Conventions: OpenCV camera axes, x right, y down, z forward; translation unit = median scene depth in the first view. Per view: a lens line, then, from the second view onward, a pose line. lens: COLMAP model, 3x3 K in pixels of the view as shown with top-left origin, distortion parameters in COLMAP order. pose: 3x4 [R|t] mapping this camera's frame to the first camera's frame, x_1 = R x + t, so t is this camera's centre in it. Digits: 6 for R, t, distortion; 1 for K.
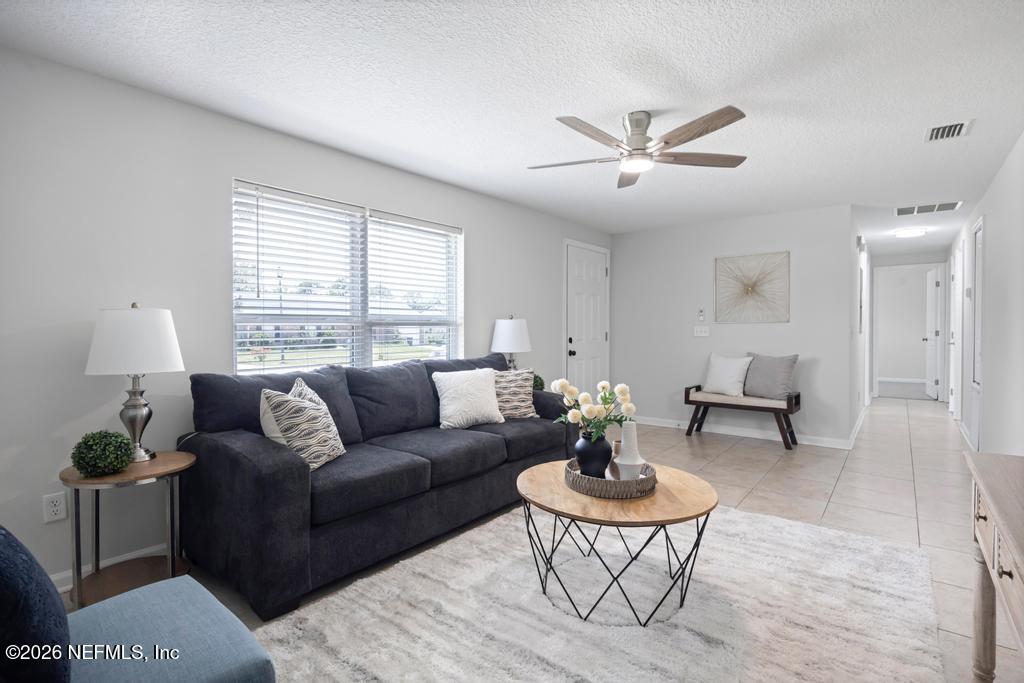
lens RADIAL K [[493.0, 0, 512.2], [0, 493.0, 340.6], [0, 0, 1]] dist [-0.001165, -0.000165]
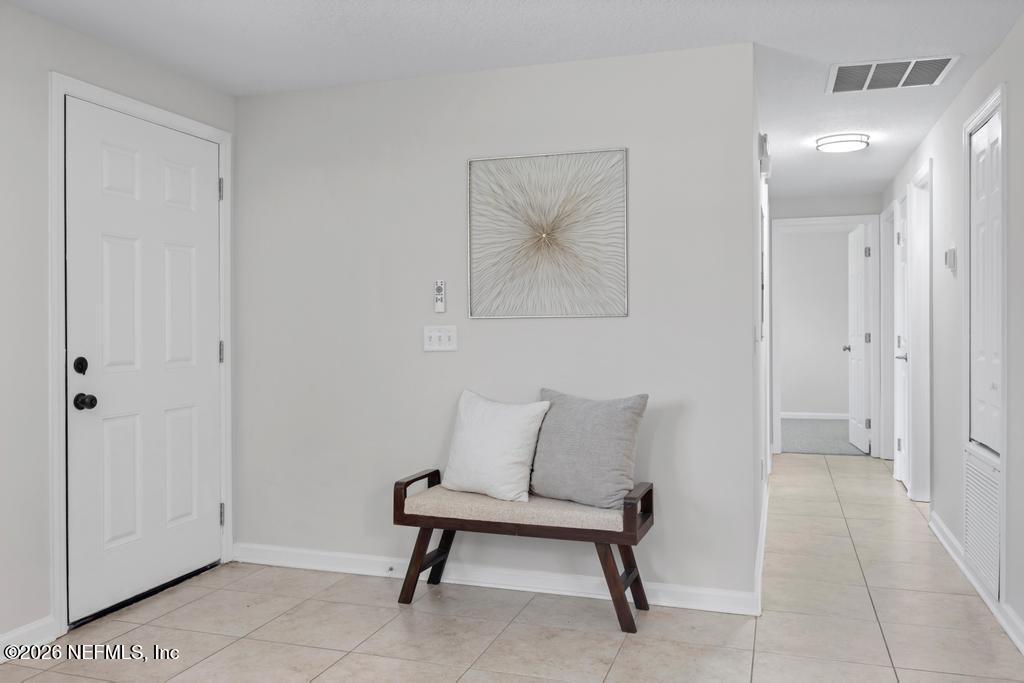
lens RADIAL K [[748.3, 0, 512.0], [0, 748.3, 341.5], [0, 0, 1]] dist [0.029837, -0.000889]
pose [[0.945555, -0.006748, 0.325392, 0.247884], [0.008786, 0.999950, -0.004796, -0.013122], [-0.325343, 0.007394, 0.945567, 0.407599]]
